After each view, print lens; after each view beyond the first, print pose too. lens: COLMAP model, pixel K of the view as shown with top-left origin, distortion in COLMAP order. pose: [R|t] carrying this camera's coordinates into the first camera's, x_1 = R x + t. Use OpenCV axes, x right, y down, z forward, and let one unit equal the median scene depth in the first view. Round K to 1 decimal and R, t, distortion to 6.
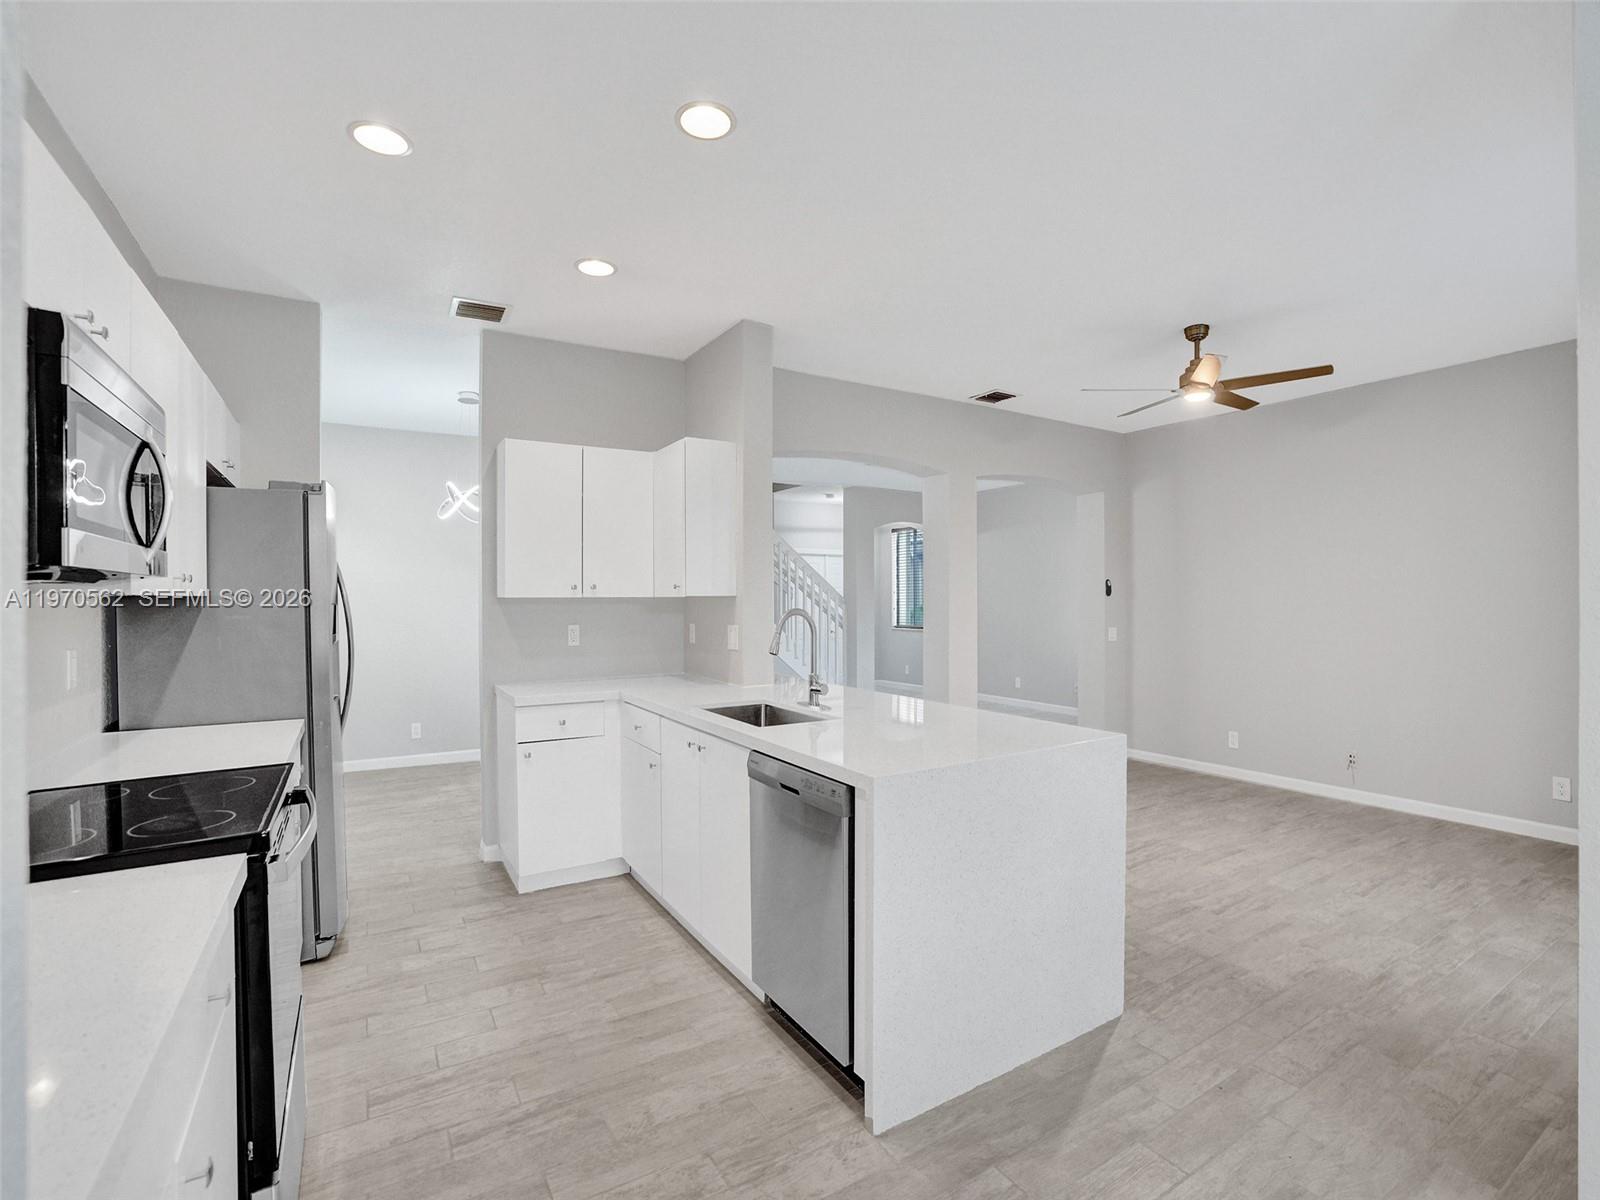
lens RADIAL K [[743.6, 0, 806.5], [0, 743.6, 600.7], [0, 0, 1]] dist [-0.036697, 0.012432]
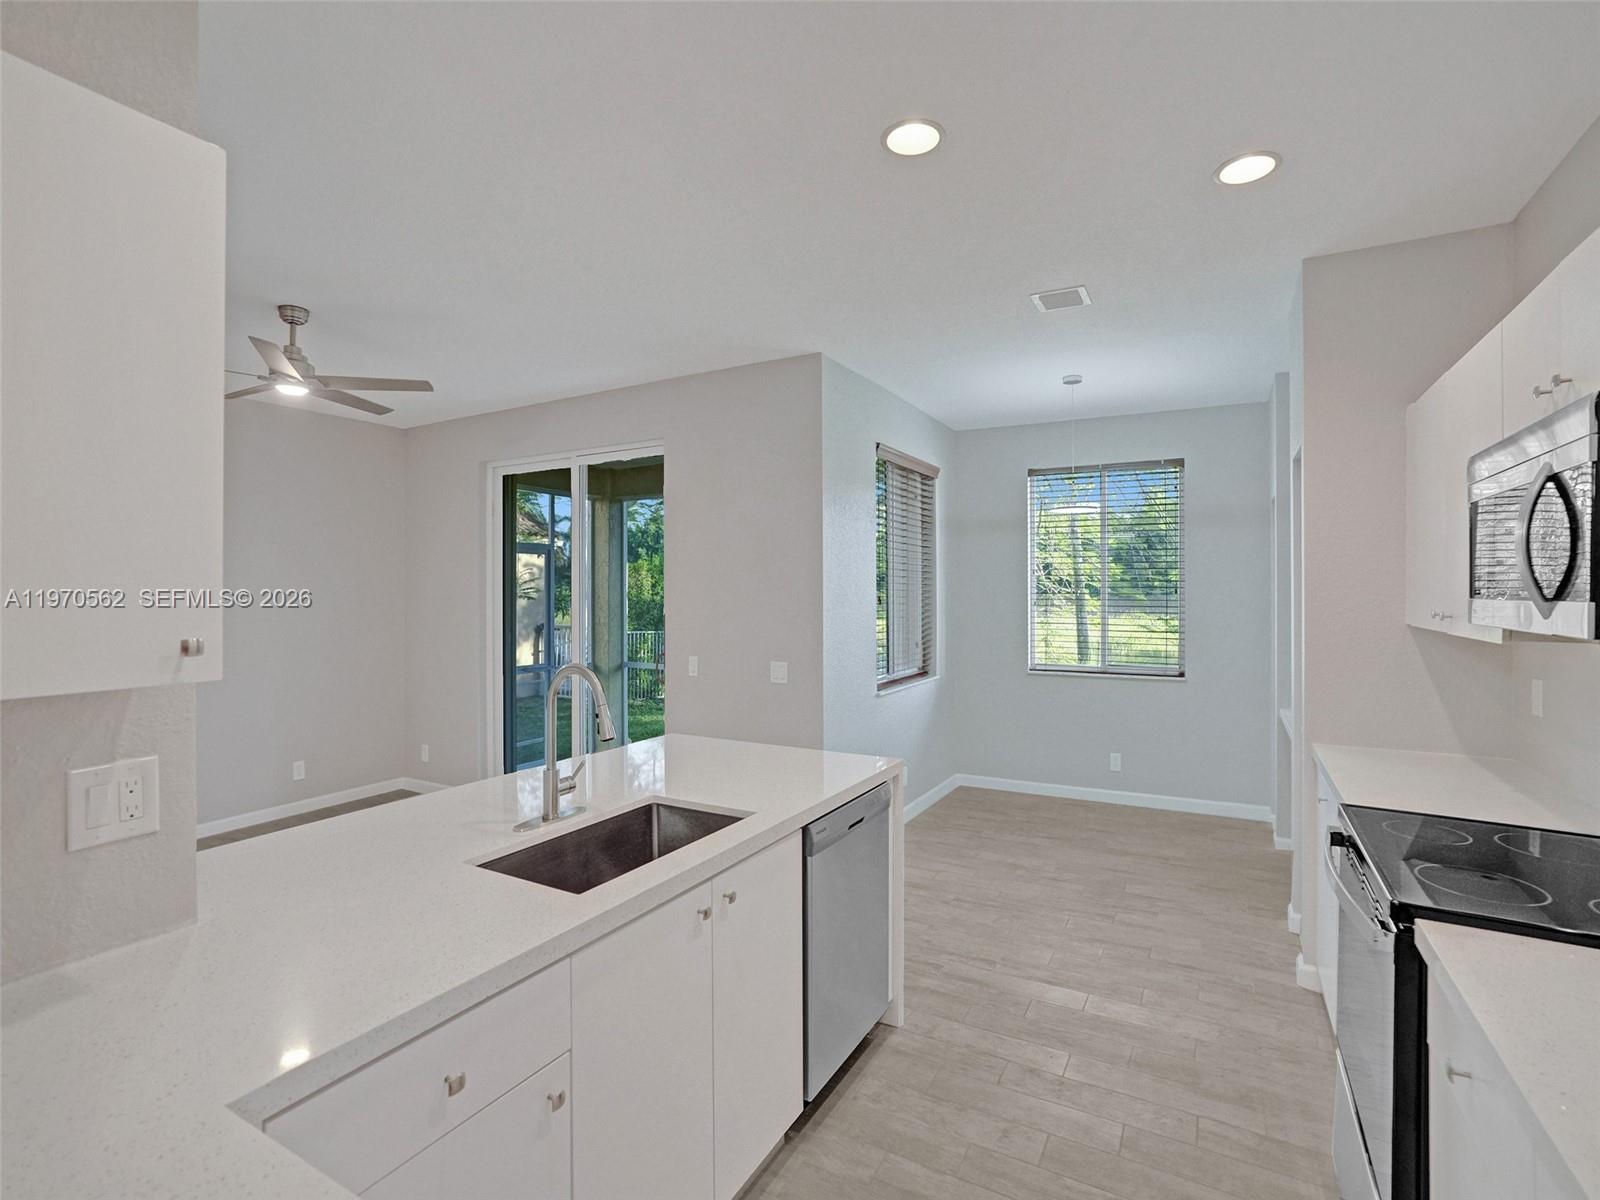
lens RADIAL K [[743.6, 0, 803.2], [0, 743.6, 597.4], [0, 0, 1]] dist [-0.036697, 0.012432]
pose [[-0.481993, 0.003741, 0.876167, -0.706983], [0.010096, 0.999948, 0.001284, -0.042841], [-0.876117, 0.009465, -0.482006, 1.252600]]
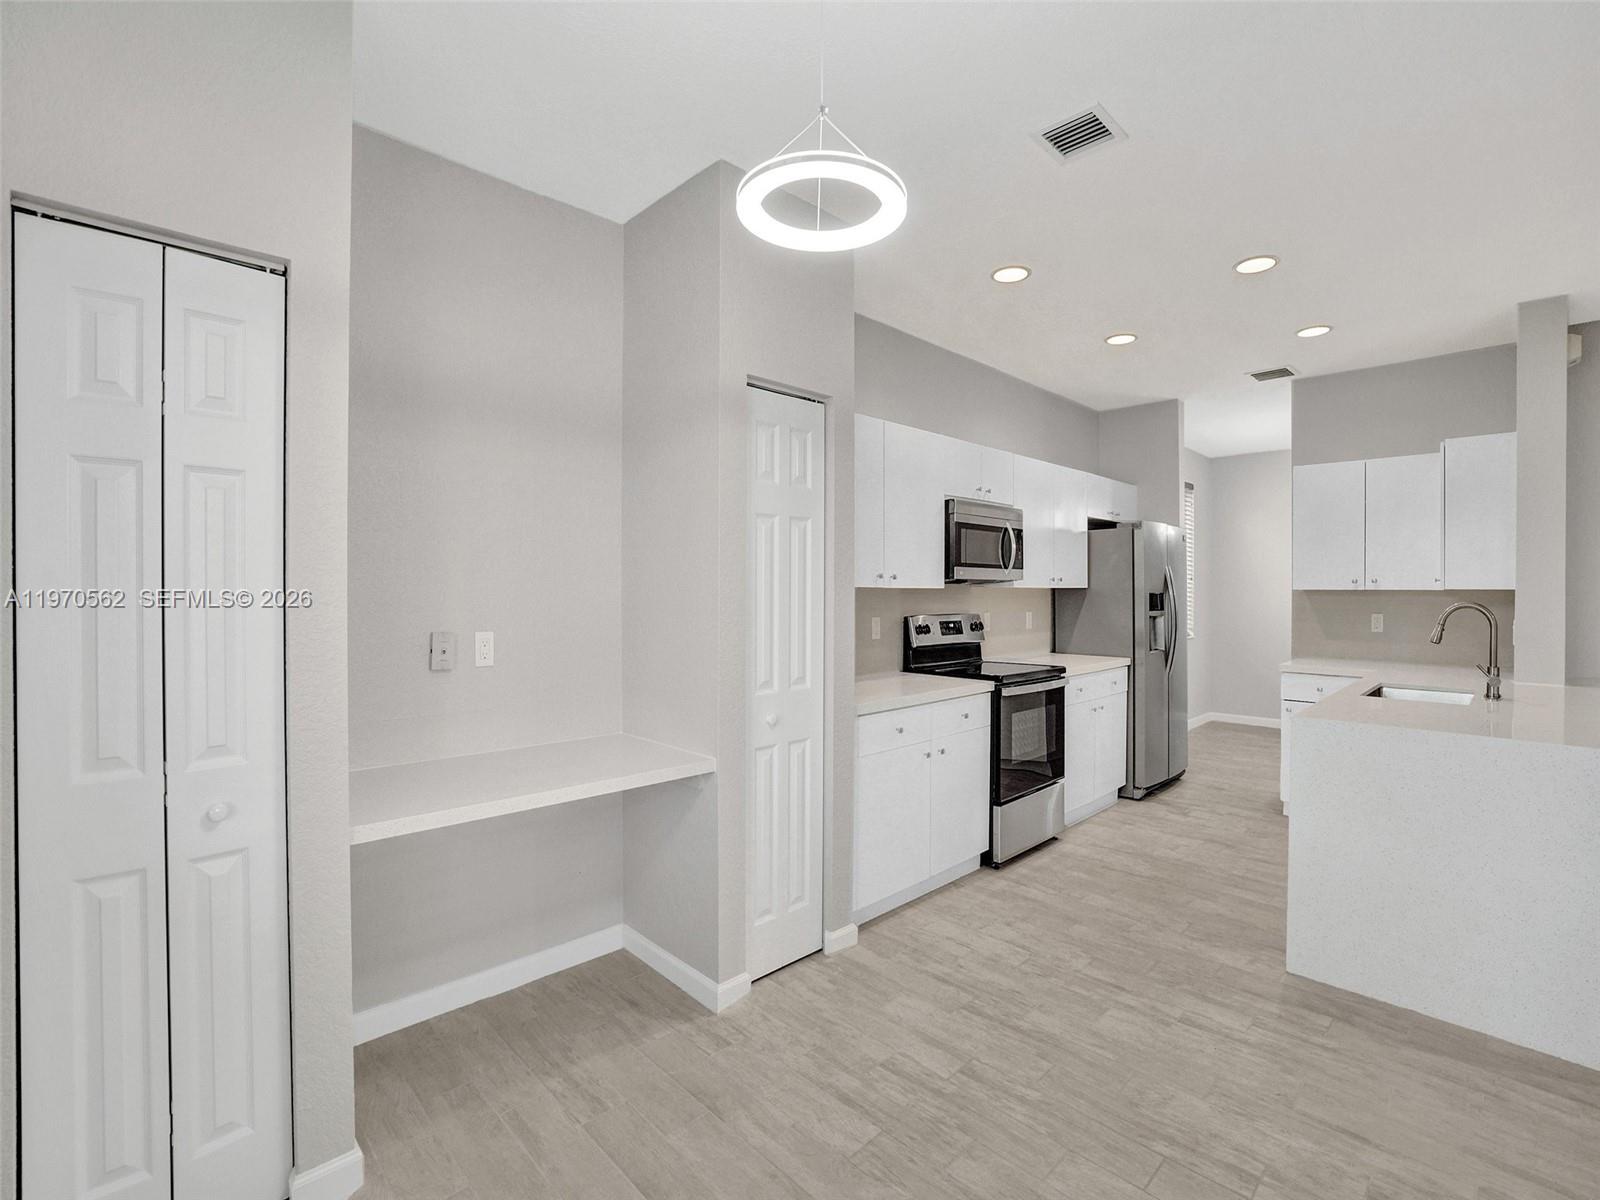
lens RADIAL K [[743.6, 0, 797.1], [0, 743.6, 590.2], [0, 0, 1]] dist [-0.036697, 0.012432]
pose [[0.212302, 0.007463, -0.977176, 0.868819], [-0.008042, 0.999950, 0.005890, -0.004658], [0.977171, 0.006608, 0.212352, -0.157458]]
